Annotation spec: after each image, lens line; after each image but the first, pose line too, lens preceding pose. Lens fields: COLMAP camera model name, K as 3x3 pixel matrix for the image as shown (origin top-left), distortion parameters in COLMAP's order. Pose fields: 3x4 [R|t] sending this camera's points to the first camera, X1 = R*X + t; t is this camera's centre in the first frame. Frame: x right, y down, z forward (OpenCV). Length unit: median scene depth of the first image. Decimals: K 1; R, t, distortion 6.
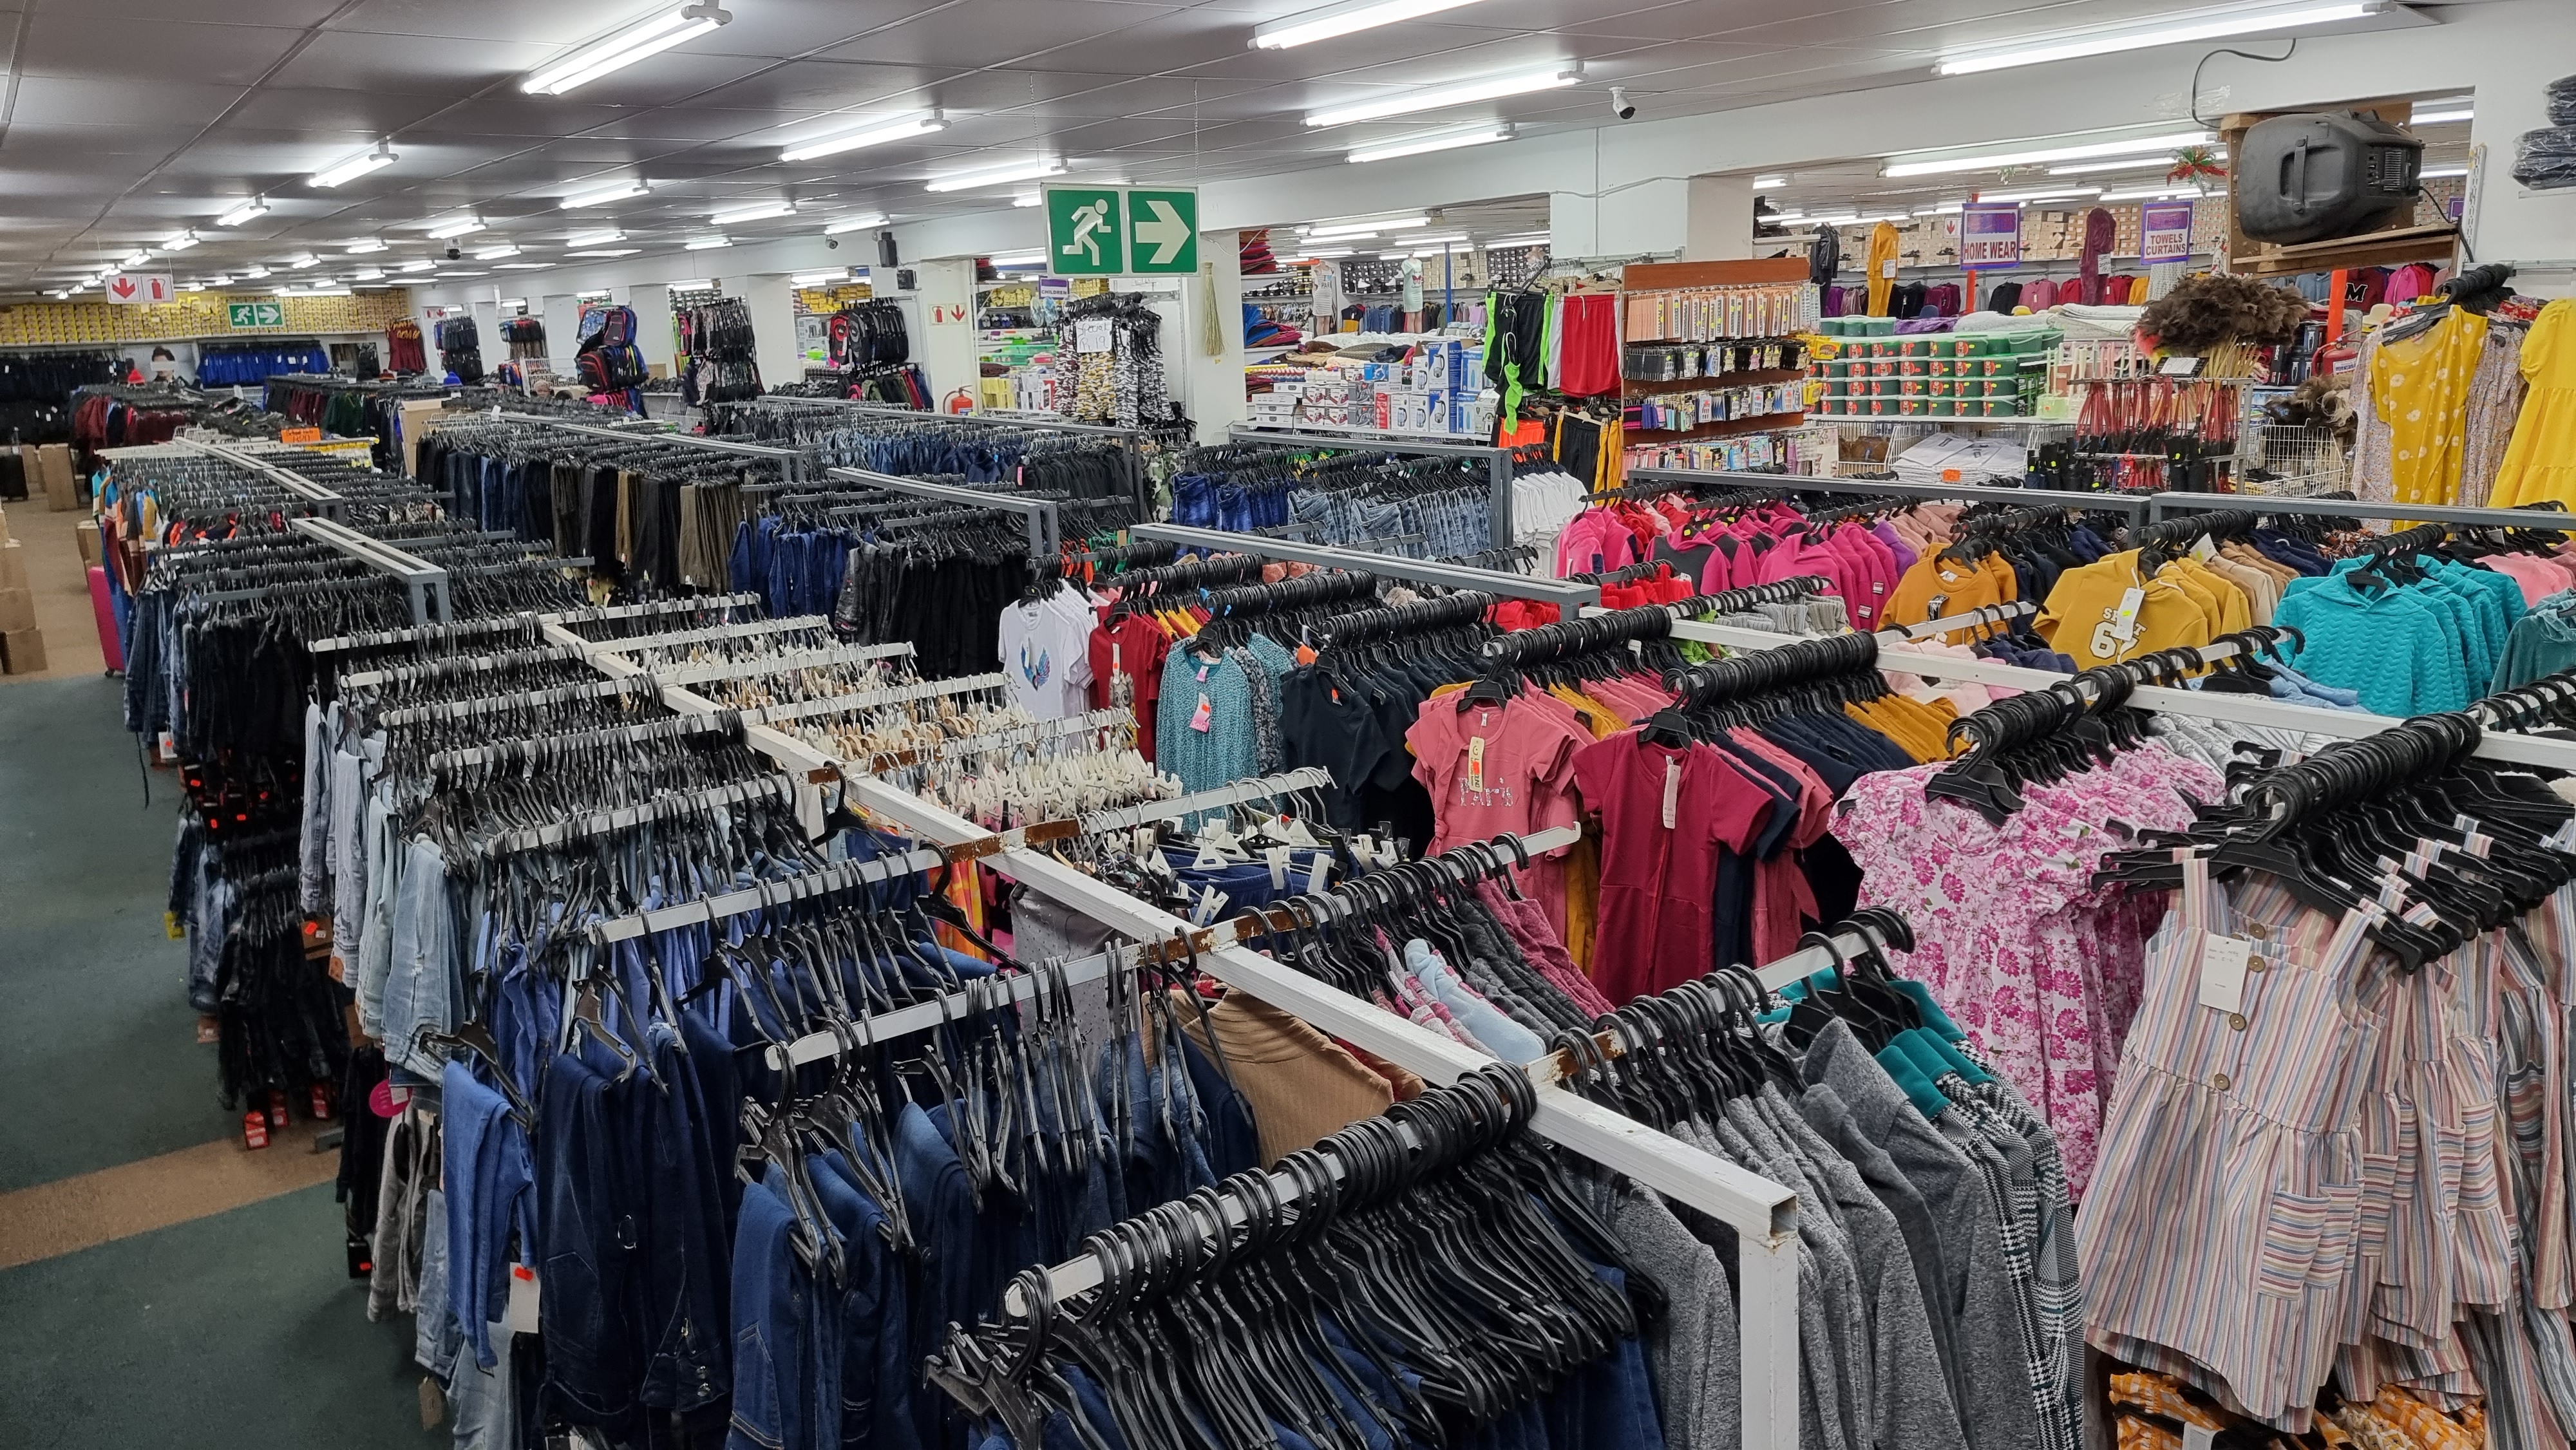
lens RADIAL K [[1791.6, 0, 1311.3], [0, 1791.6, 725.9], [0, 0, 1]] dist [0.080182, -0.065454]
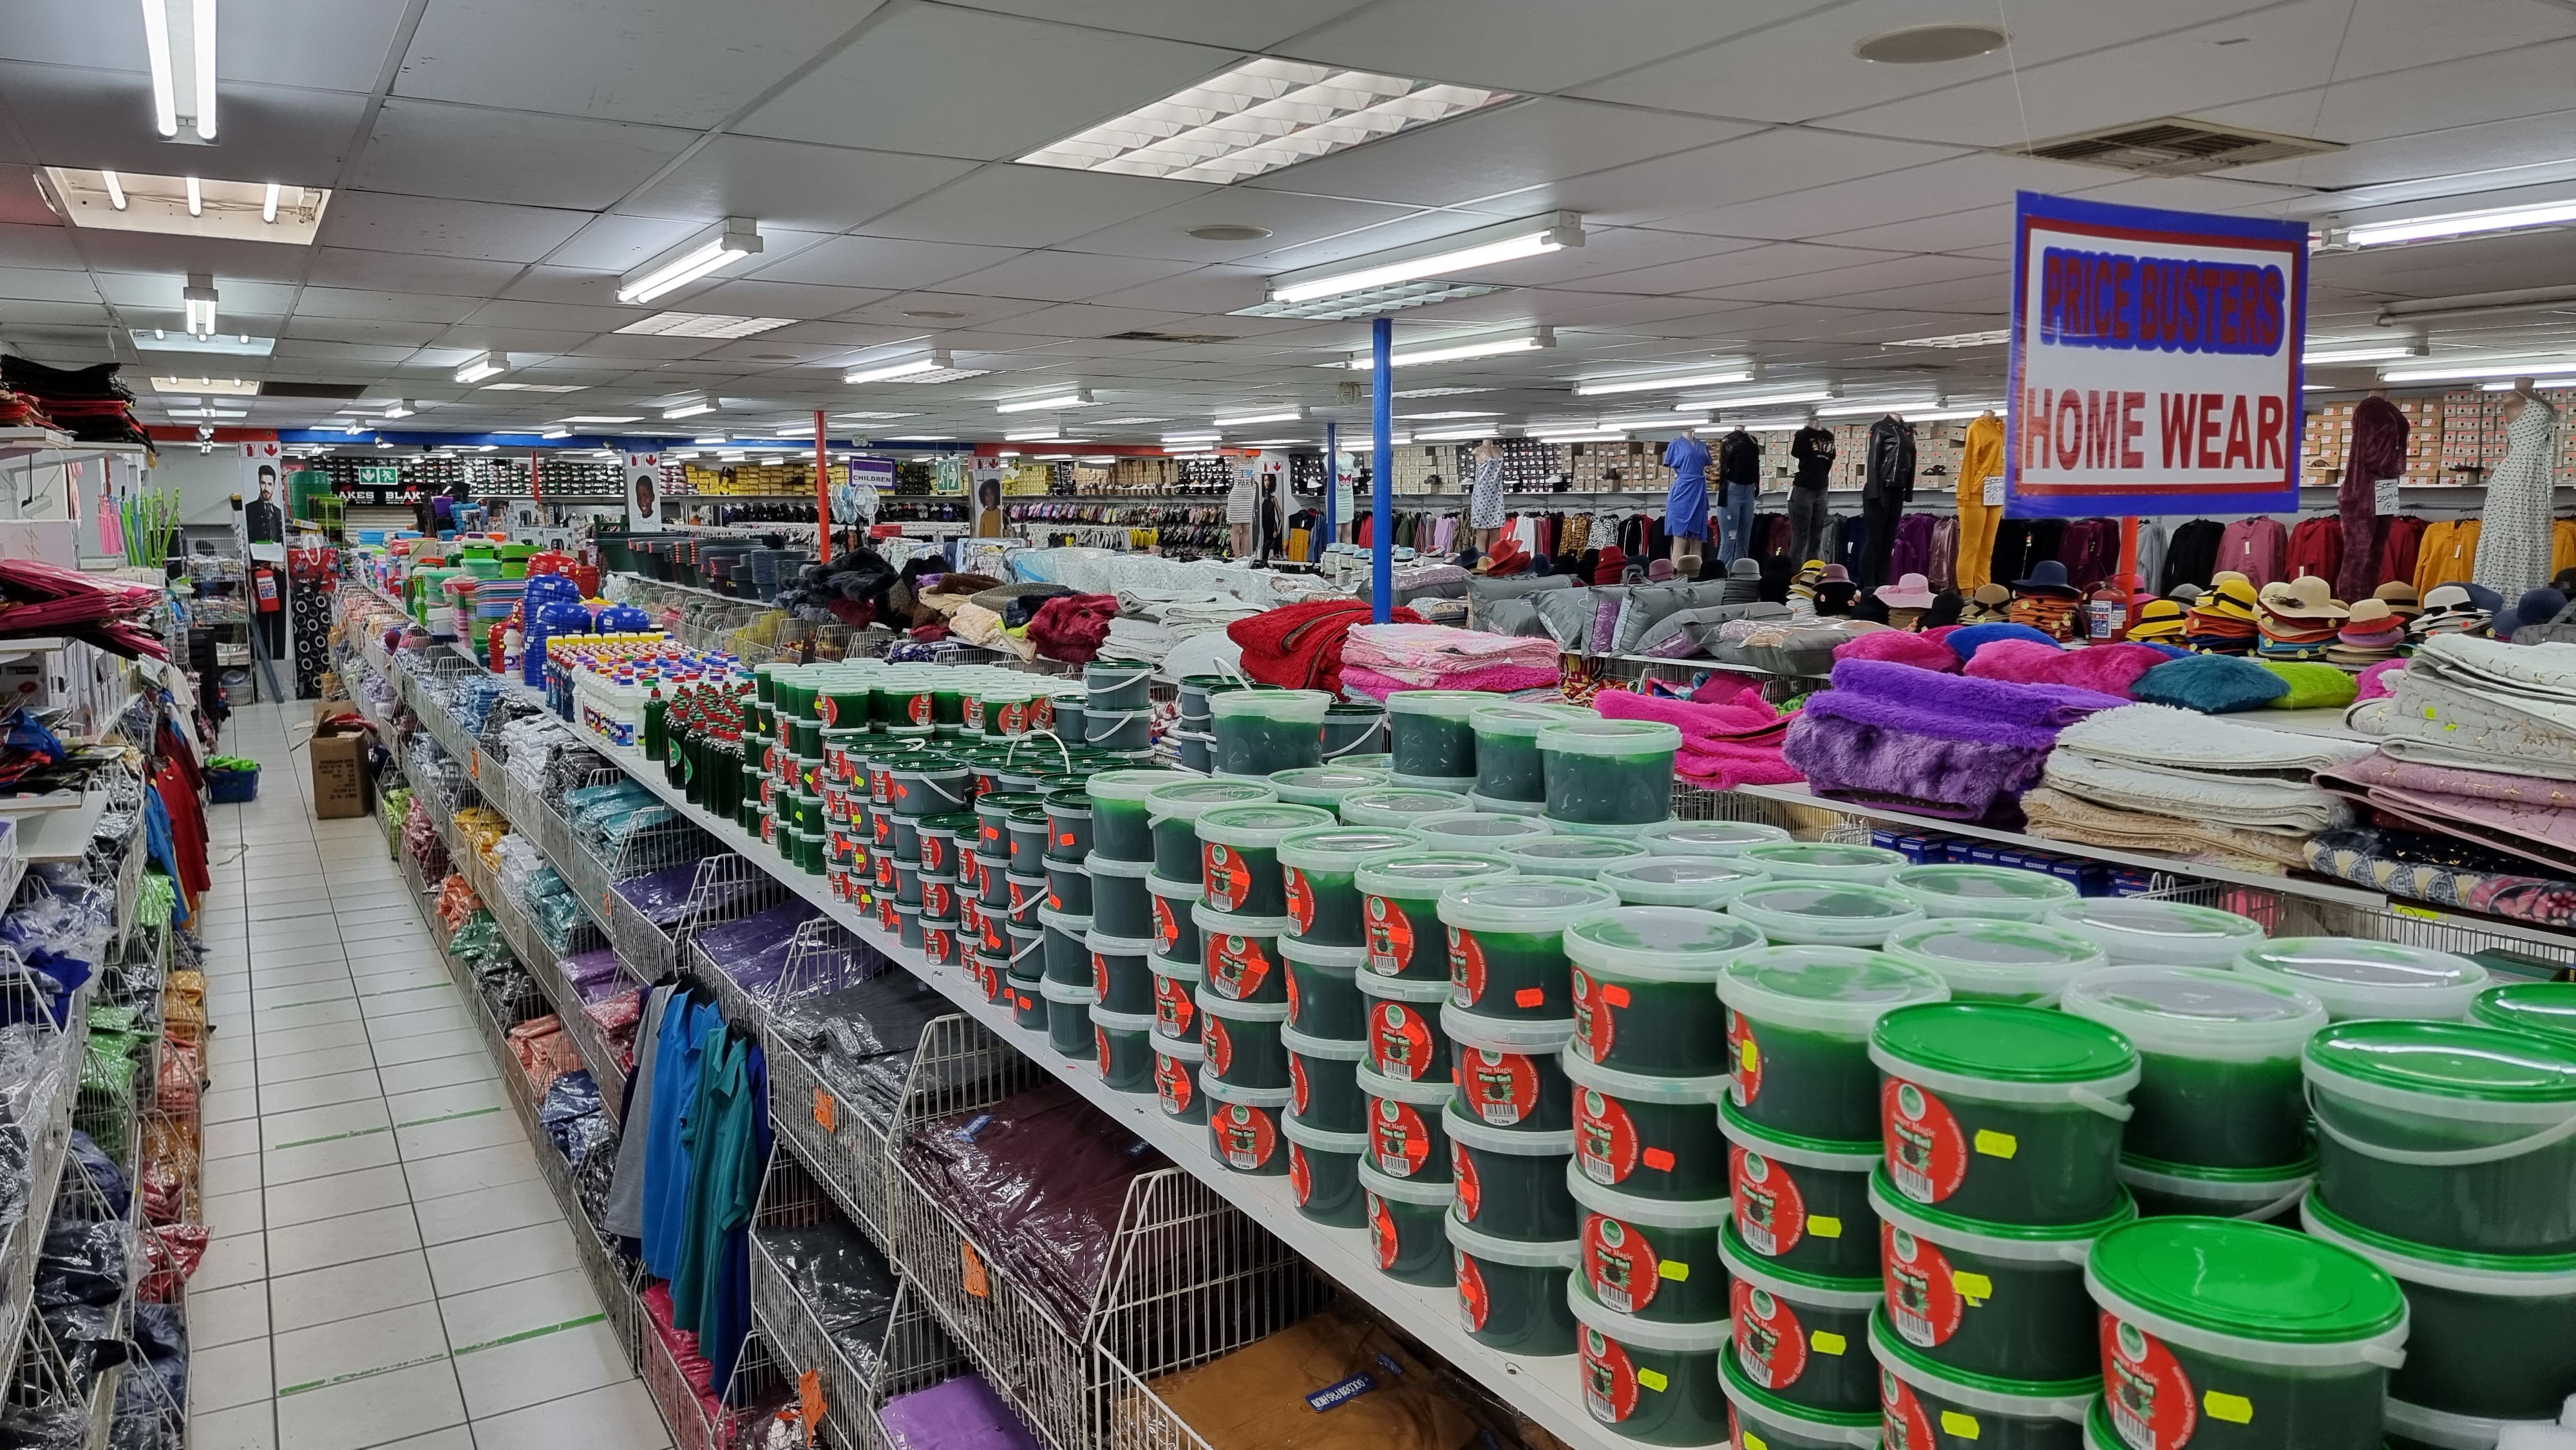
lens RADIAL K [[1791.6, 0, 1312.6], [0, 1791.6, 722.3], [0, 0, 1]] dist [0.080182, -0.065454]
pose [[0.995323, 0.047367, -0.084198, 0.289389], [-0.056121, 0.992904, -0.104843, -0.195646], [0.078635, 0.109077, 0.990918, 0.771368]]
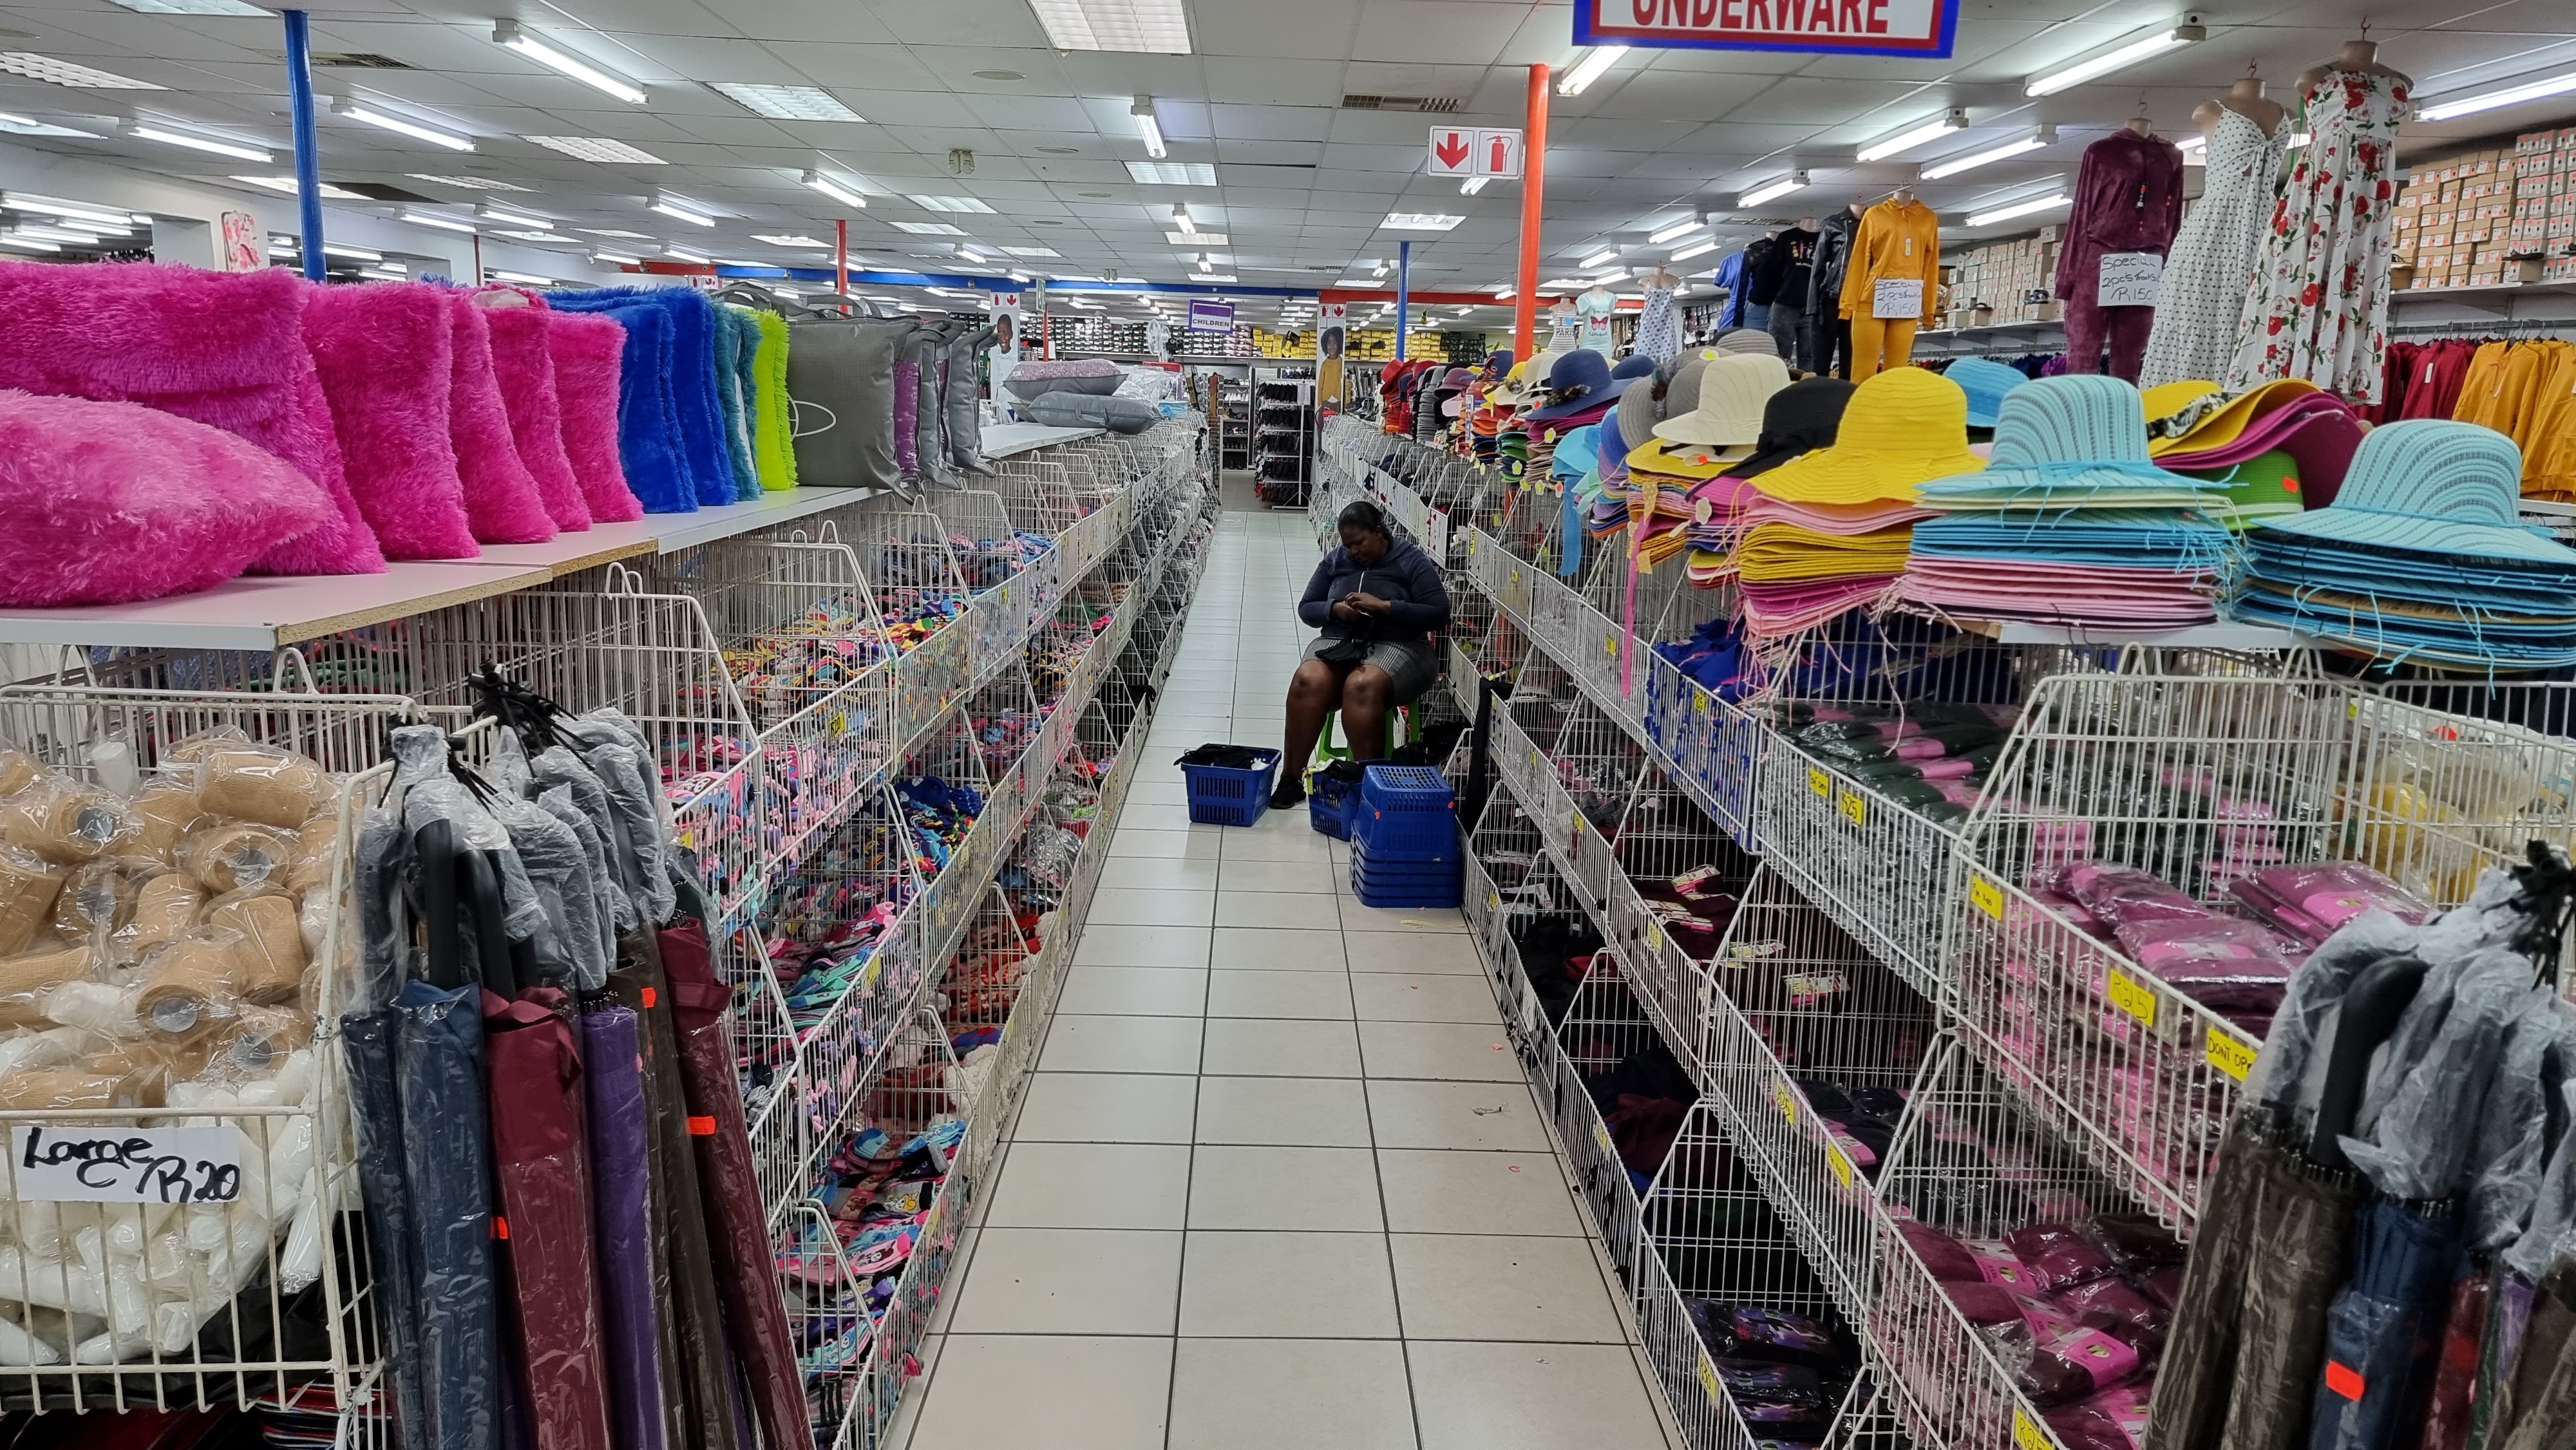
lens RADIAL K [[1791.6, 0, 1300.9], [0, 1791.6, 724.6], [0, 0, 1]] dist [0.080182, -0.065454]
pose [[0.820643, 0.167827, -0.546241, 0.901189], [-0.192995, 0.981132, 0.011498, -0.238663], [0.537864, 0.095986, 0.837549, 1.060488]]
